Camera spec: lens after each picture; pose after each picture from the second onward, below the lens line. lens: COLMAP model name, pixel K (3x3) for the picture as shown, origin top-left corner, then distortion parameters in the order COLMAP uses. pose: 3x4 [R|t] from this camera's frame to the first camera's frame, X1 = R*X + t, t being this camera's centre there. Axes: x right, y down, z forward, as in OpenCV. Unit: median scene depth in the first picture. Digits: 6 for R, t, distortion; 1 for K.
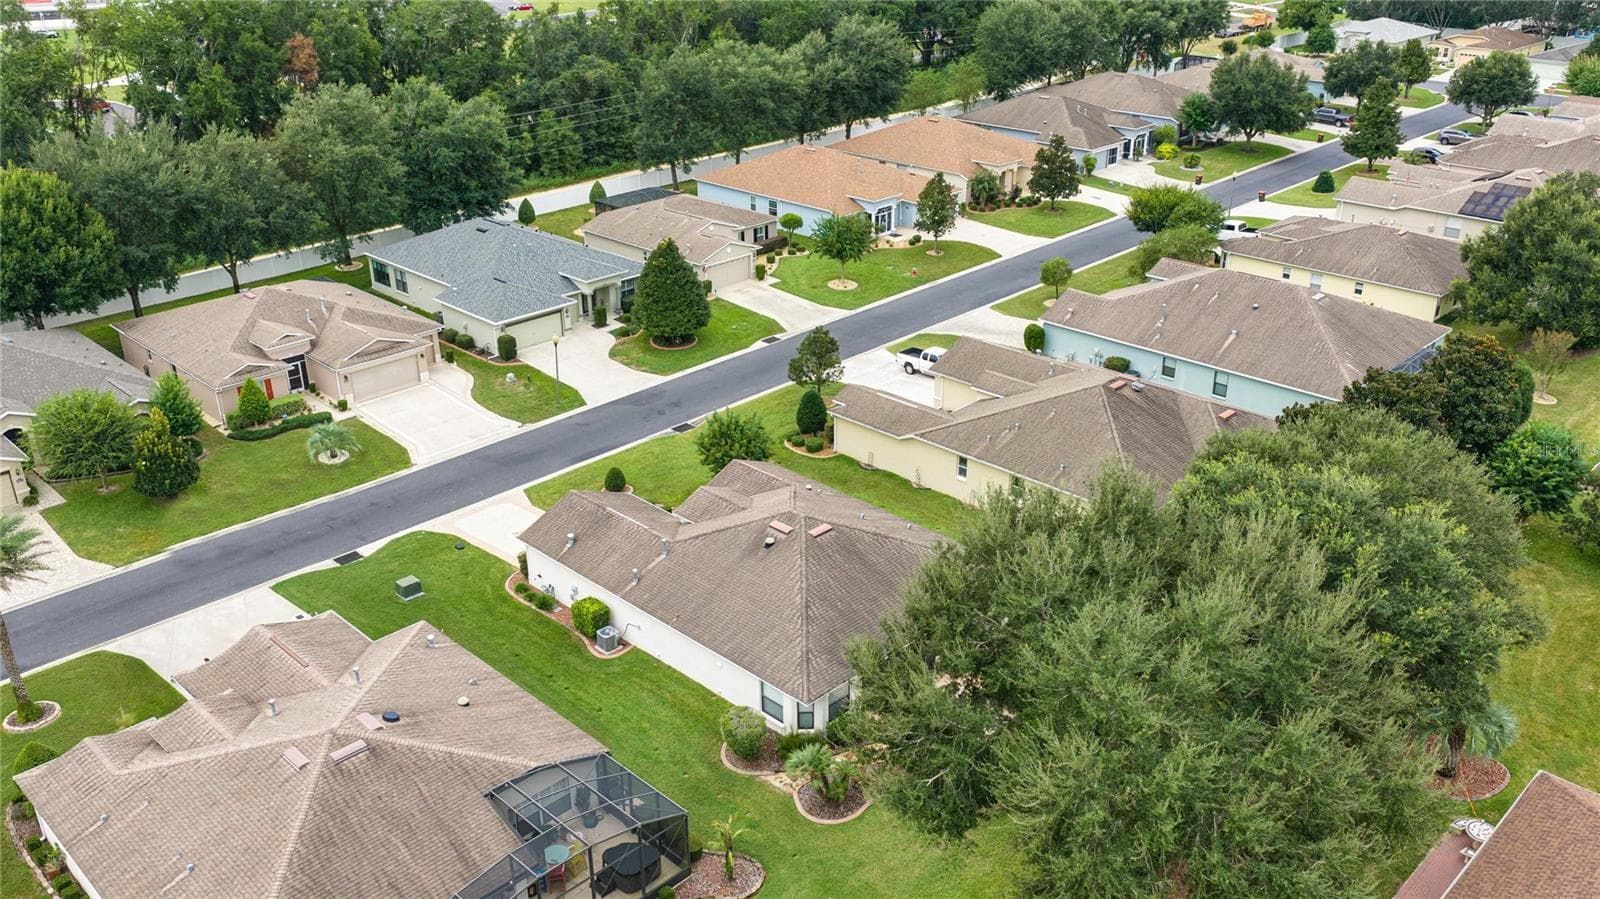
lens RADIAL K [[1326.2, 0, 799.4], [0, 1326.2, 450.0], [0, 0, 1]] dist [0.016327, -0.030430]
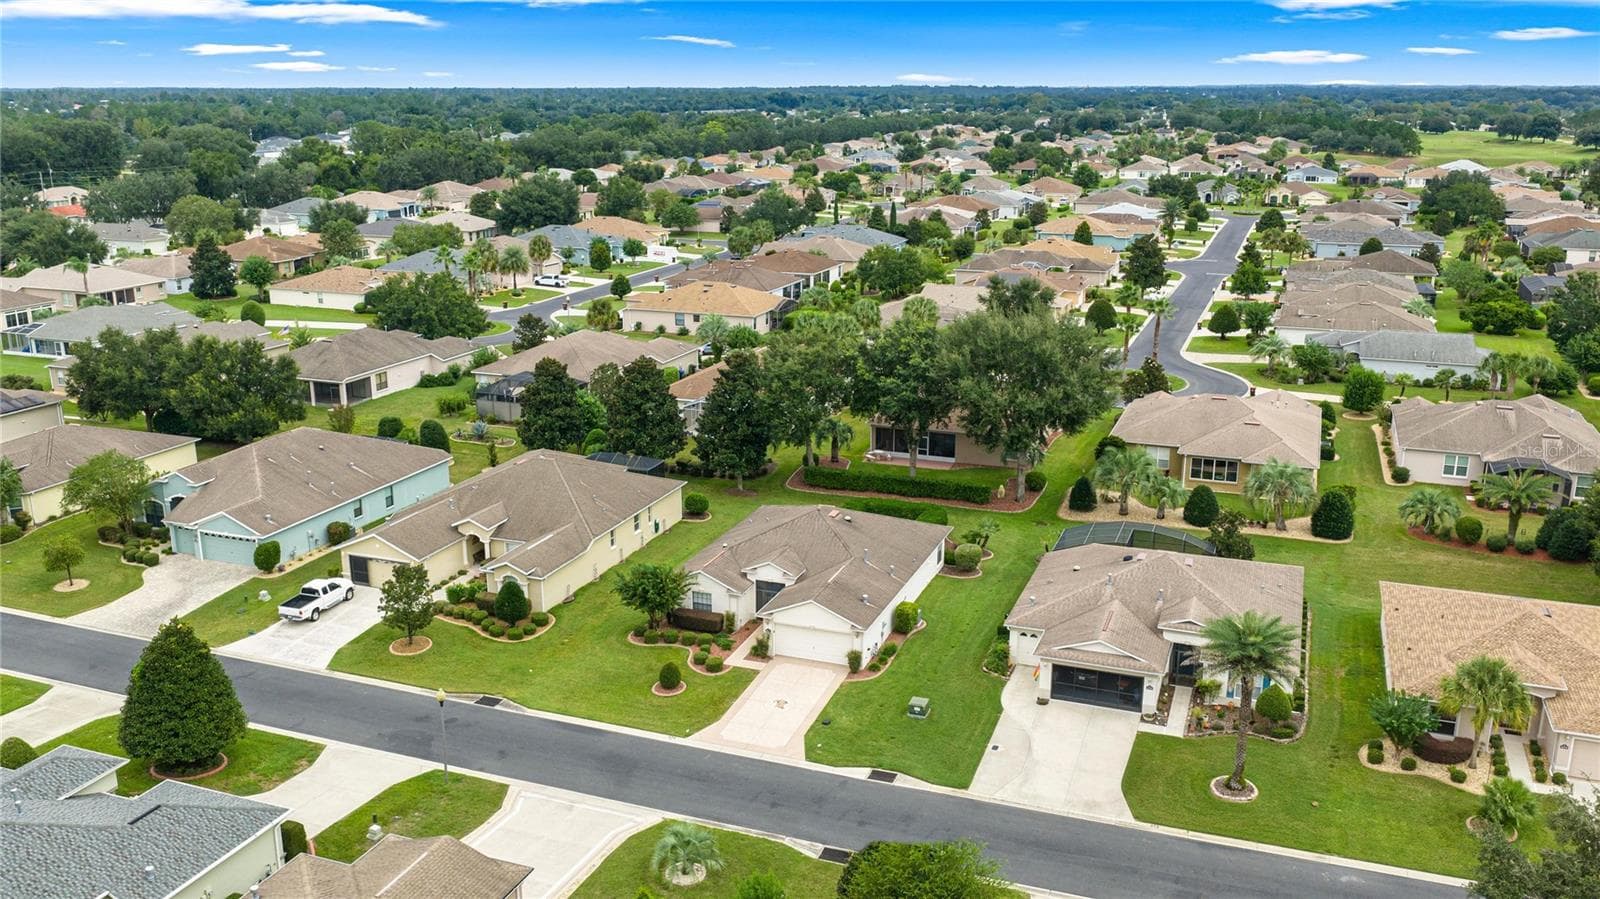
lens RADIAL K [[1326.2, 0, 804.0], [0, 1326.2, 448.9], [0, 0, 1]] dist [0.016327, -0.030430]
pose [[-0.408847, -0.231014, 0.882880, -0.877117], [0.382378, 0.835050, 0.395573, -0.408439], [-0.828632, 0.499323, -0.253073, 0.929144]]
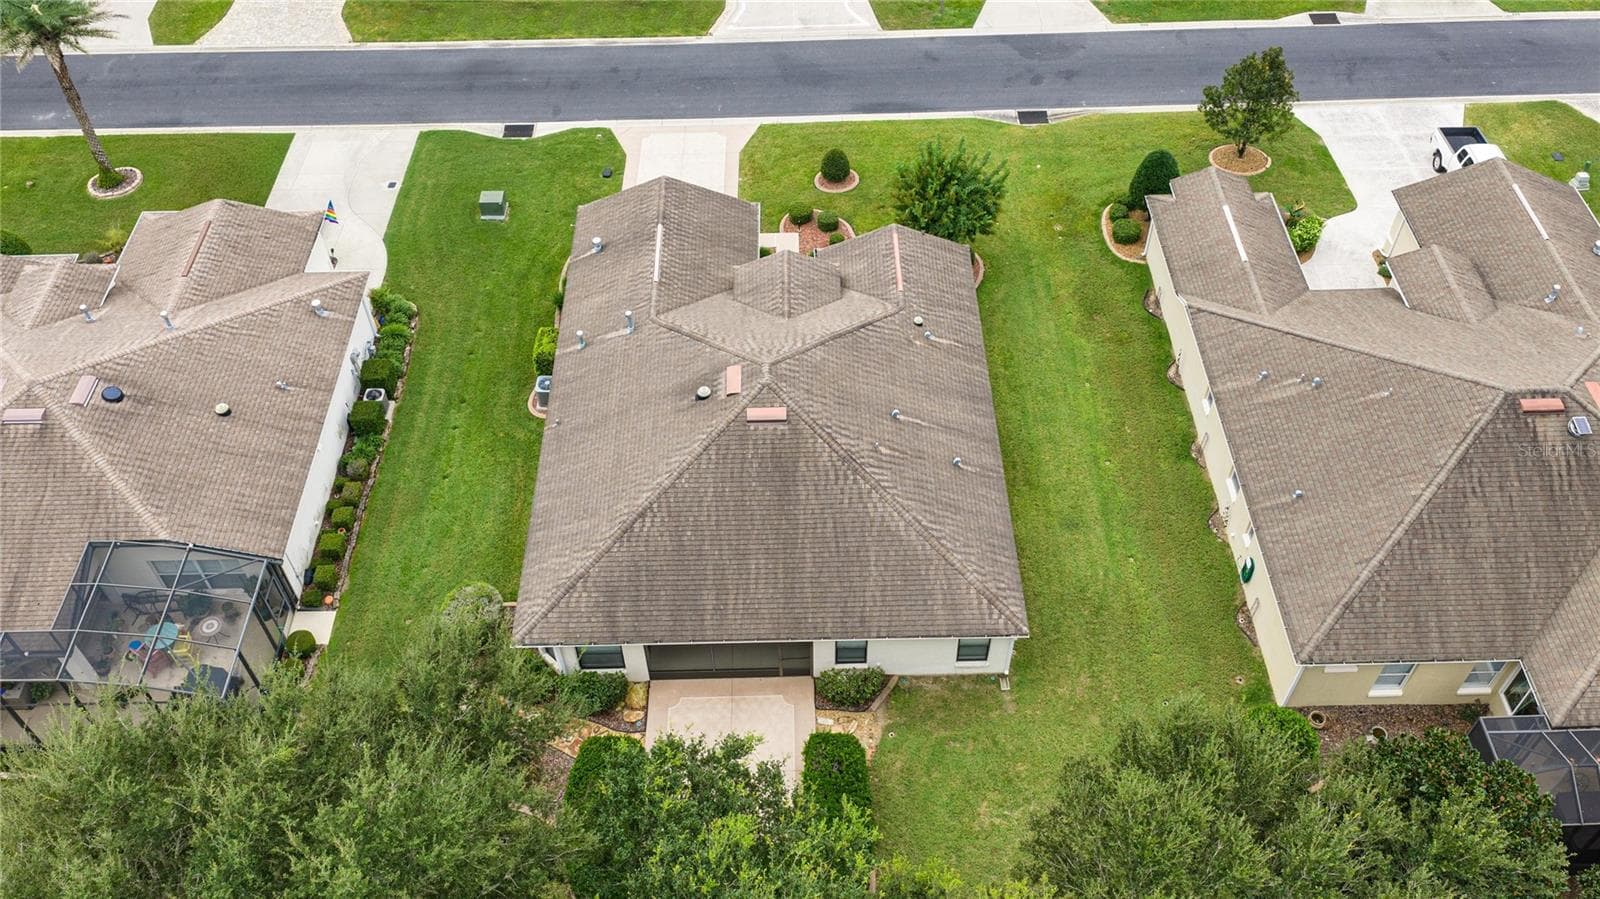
lens RADIAL K [[1326.2, 0, 803.7], [0, 1326.2, 458.0], [0, 0, 1]] dist [0.016327, -0.030430]
pose [[0.716925, 0.520832, -0.463414, 0.235775], [-0.283577, 0.825115, 0.488640, -0.170064], [0.636869, -0.218905, 0.739241, 0.348977]]
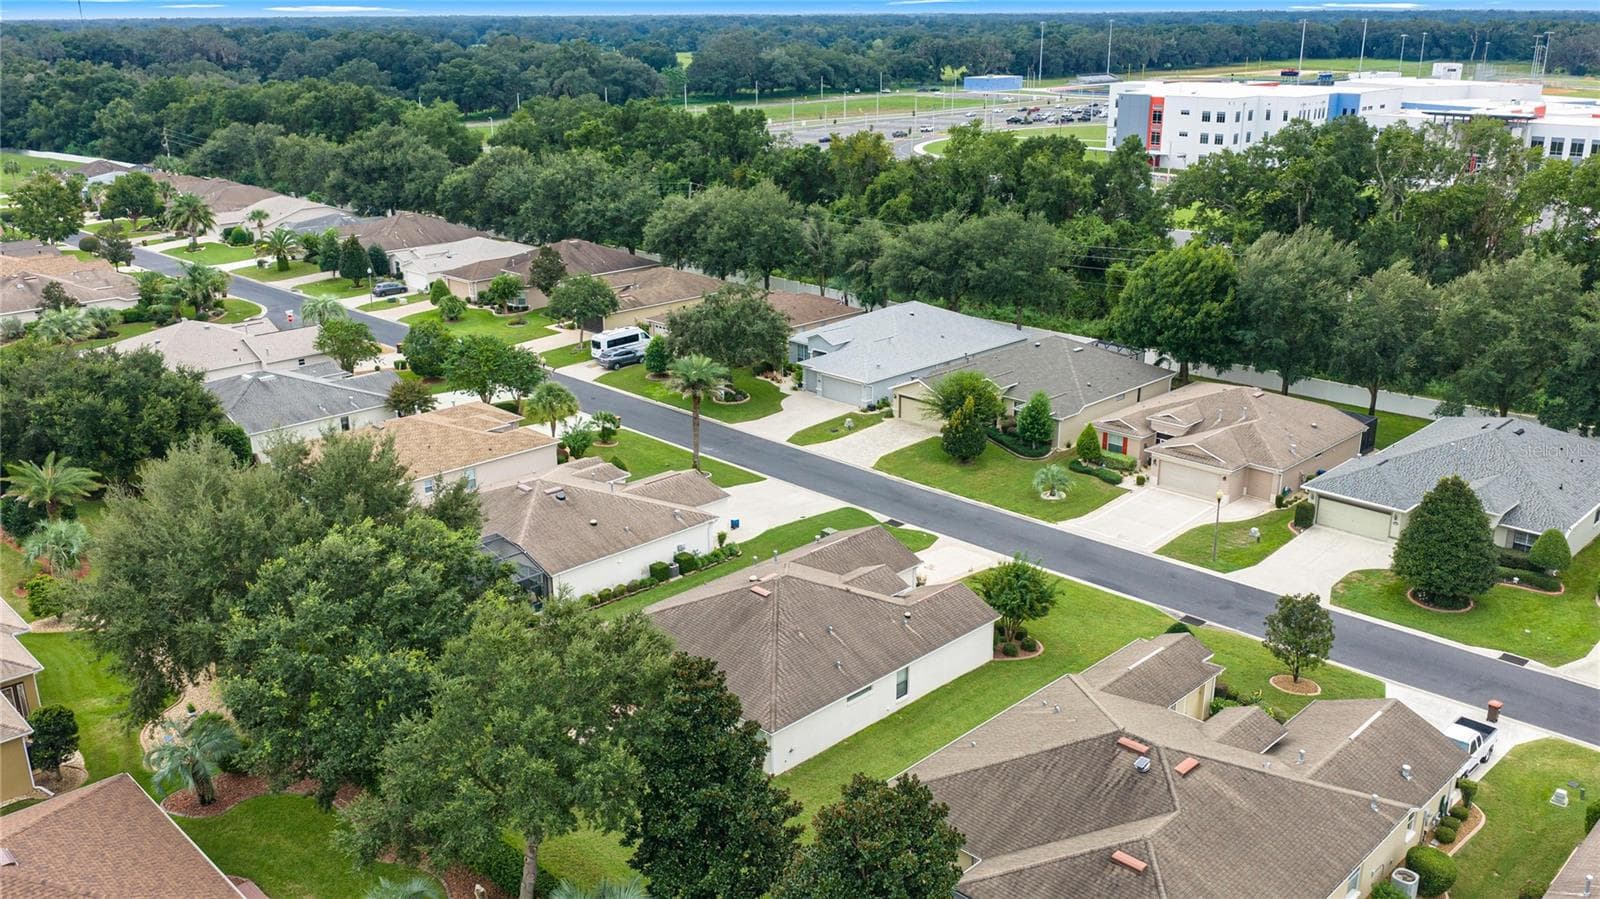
lens RADIAL K [[1326.2, 0, 802.8], [0, 1326.2, 450.1], [0, 0, 1]] dist [0.016327, -0.030430]
pose [[-0.005618, 0.317550, -0.948225, 0.716877], [-0.409264, 0.864456, 0.291922, -0.265276], [0.912399, 0.389715, 0.125105, 0.571359]]
